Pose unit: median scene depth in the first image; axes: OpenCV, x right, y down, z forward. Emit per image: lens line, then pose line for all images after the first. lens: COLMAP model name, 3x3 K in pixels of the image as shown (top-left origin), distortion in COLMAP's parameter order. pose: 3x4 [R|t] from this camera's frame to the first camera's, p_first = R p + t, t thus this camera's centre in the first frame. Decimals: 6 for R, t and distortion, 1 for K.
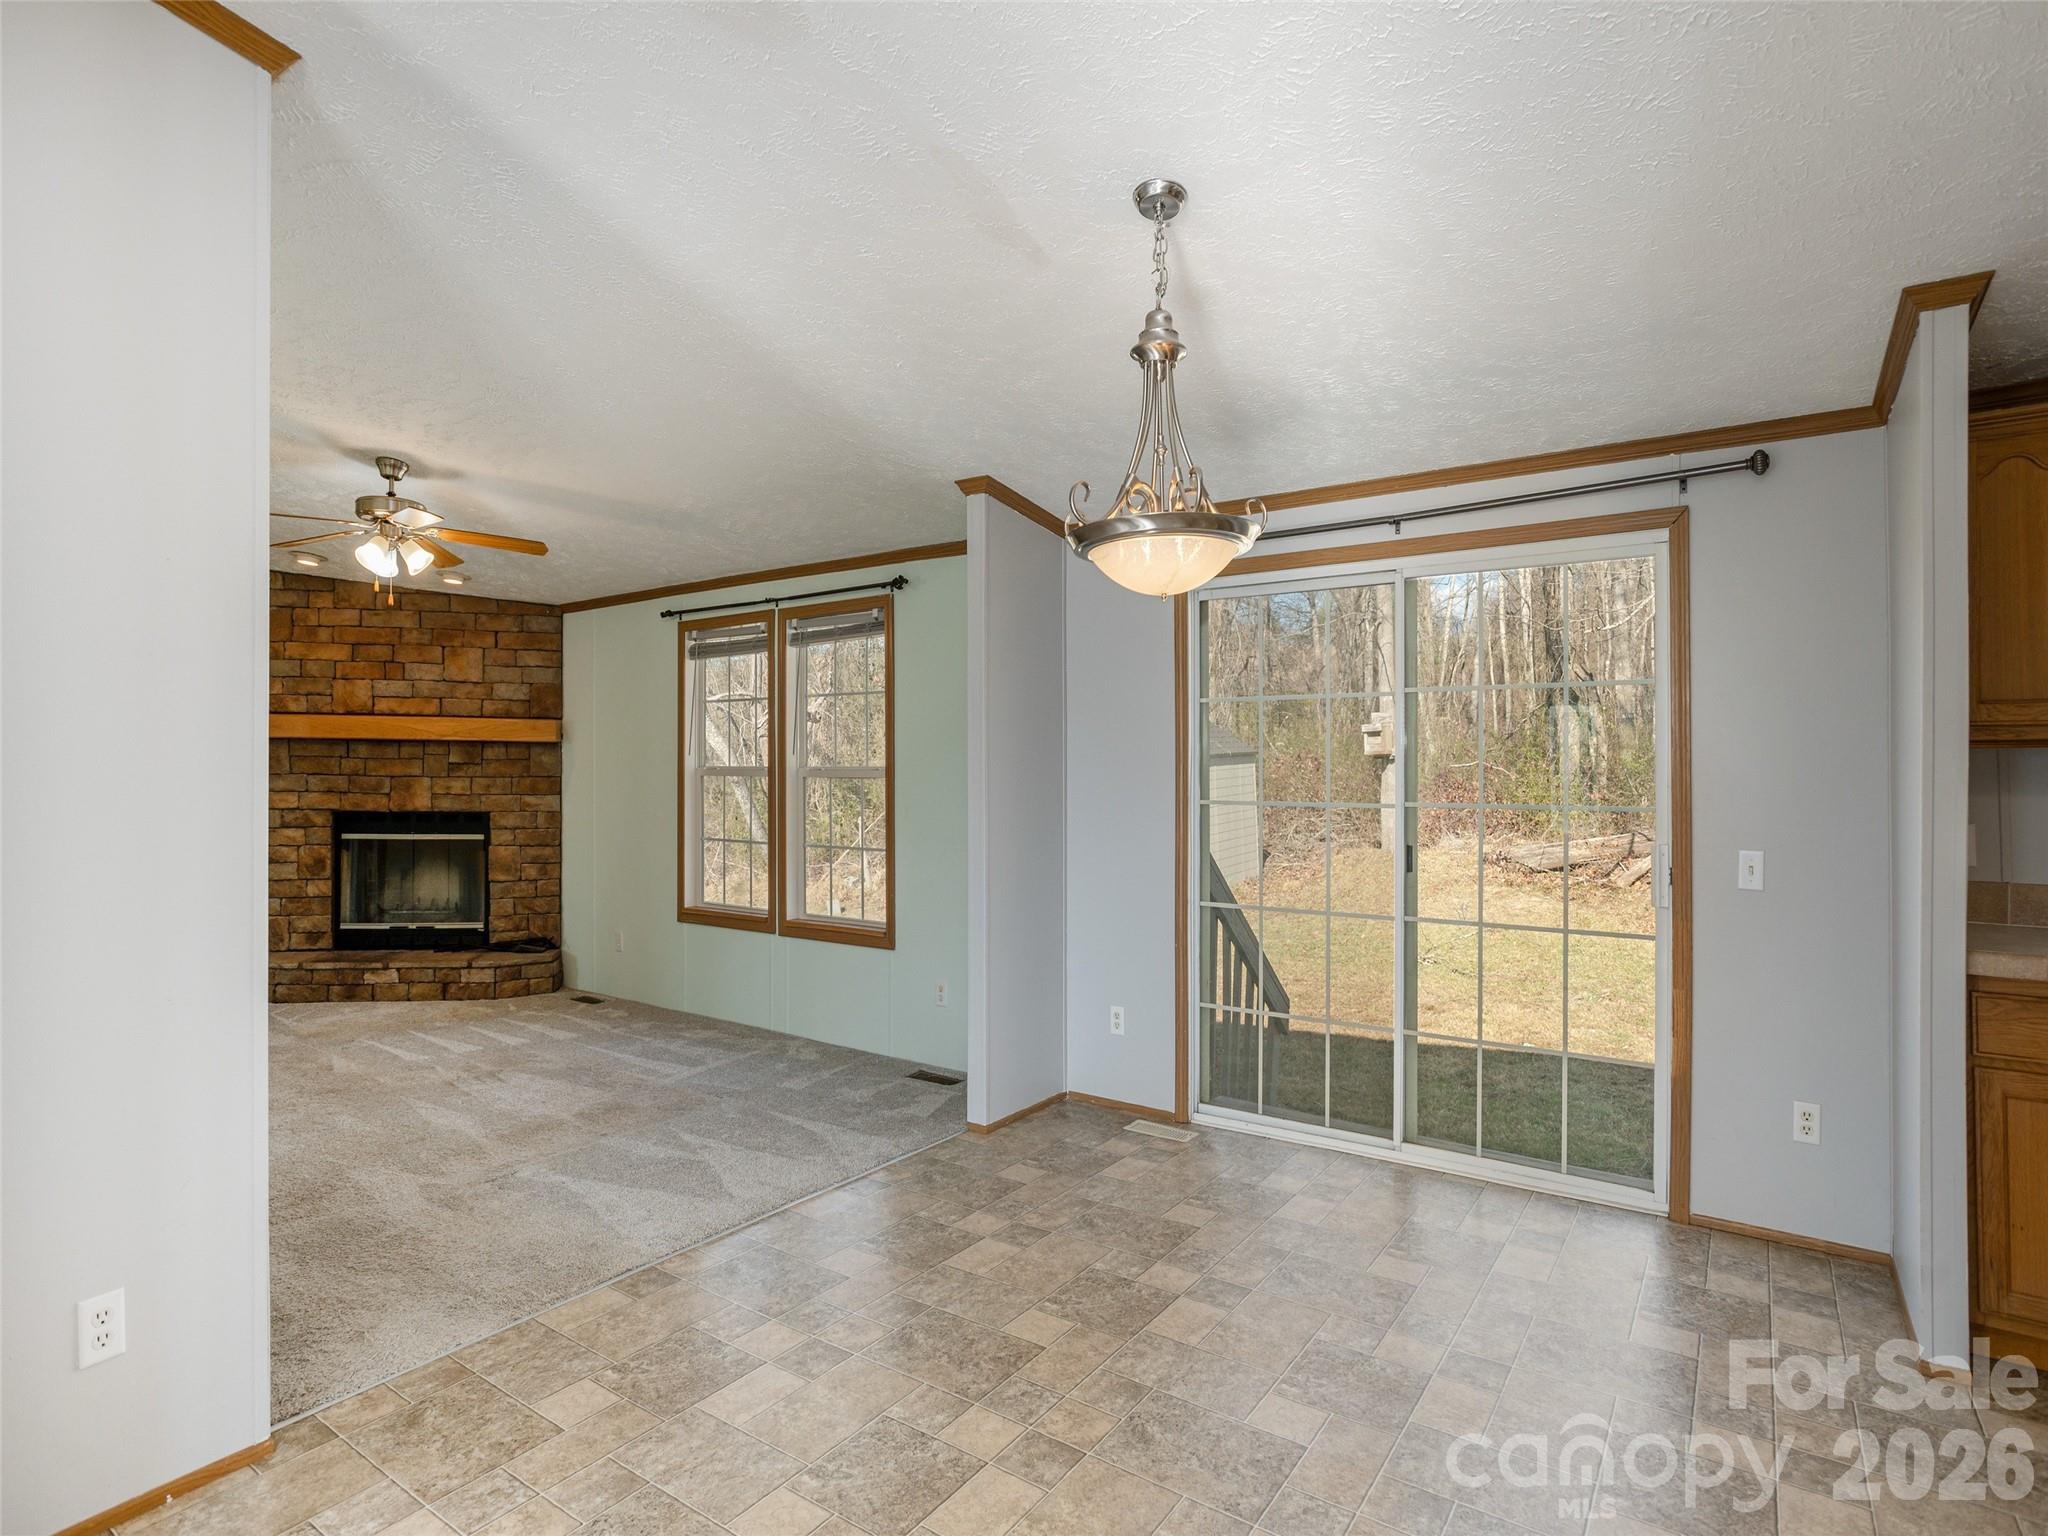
lens RADIAL K [[1044.4, 0, 1060.0], [0, 1044.4, 759.2], [0, 0, 1]] dist [0.001126, 0.002908]
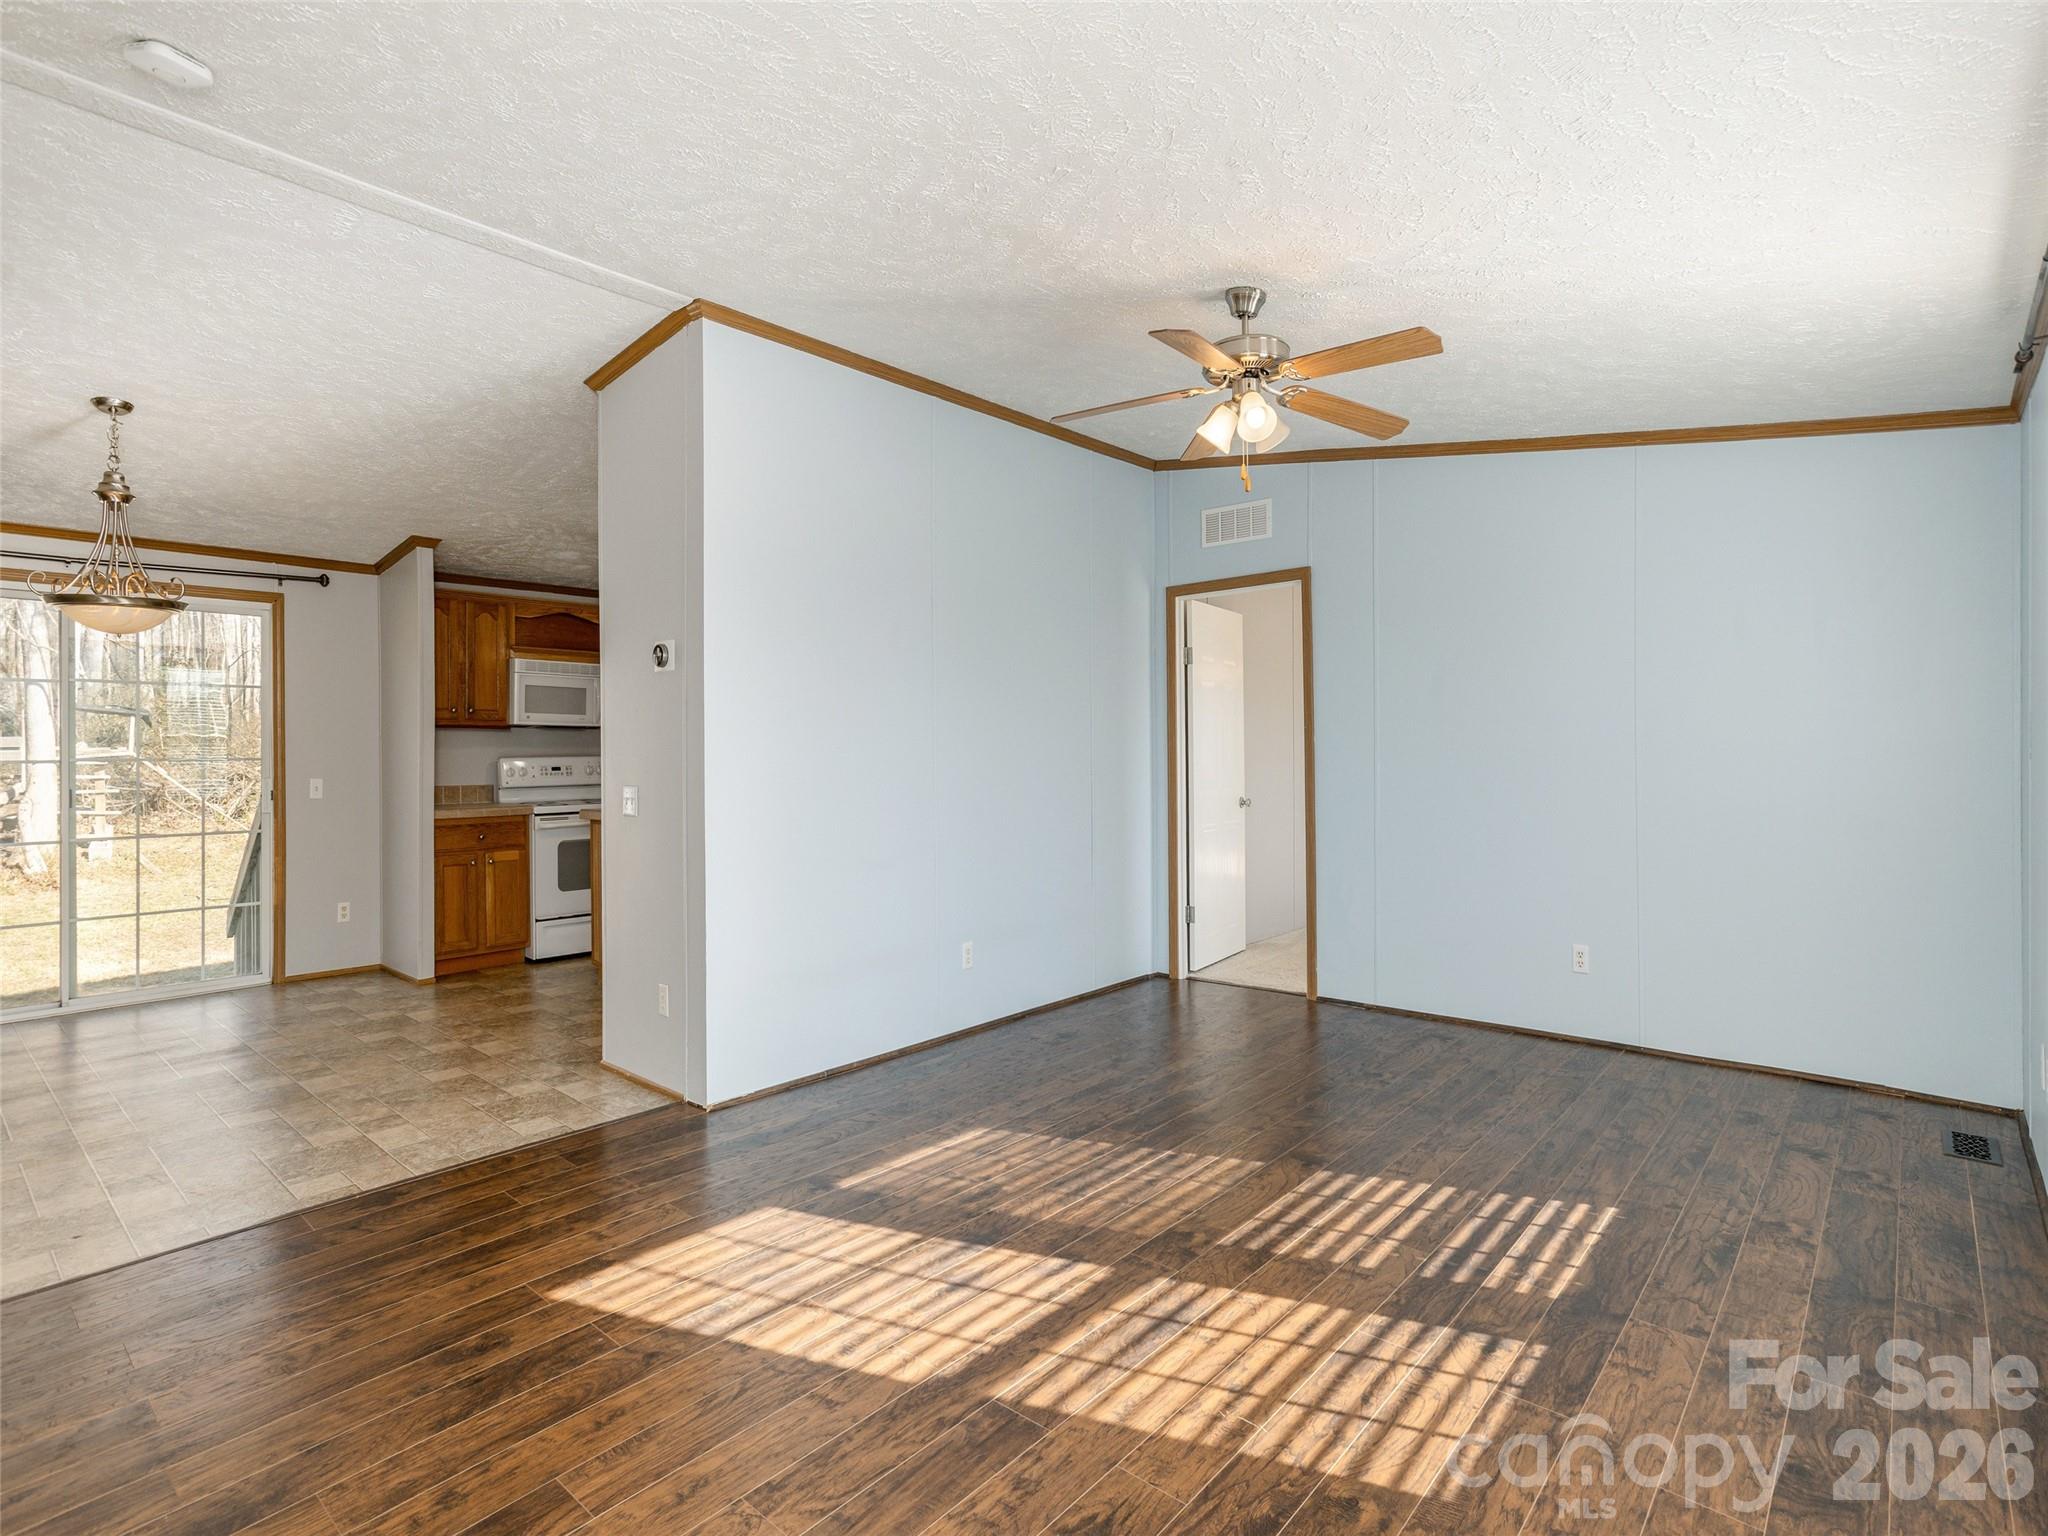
lens RADIAL K [[978.2, 0, 1008.3], [0, 978.2, 749.2], [0, 0, 1]] dist [-0.021276, 0.012624]
pose [[0.133016, -0.004718, 0.991103, -0.503158], [-0.010014, 0.999931, 0.006104, 0.003969], [-0.991063, -0.010737, 0.132960, -0.268195]]
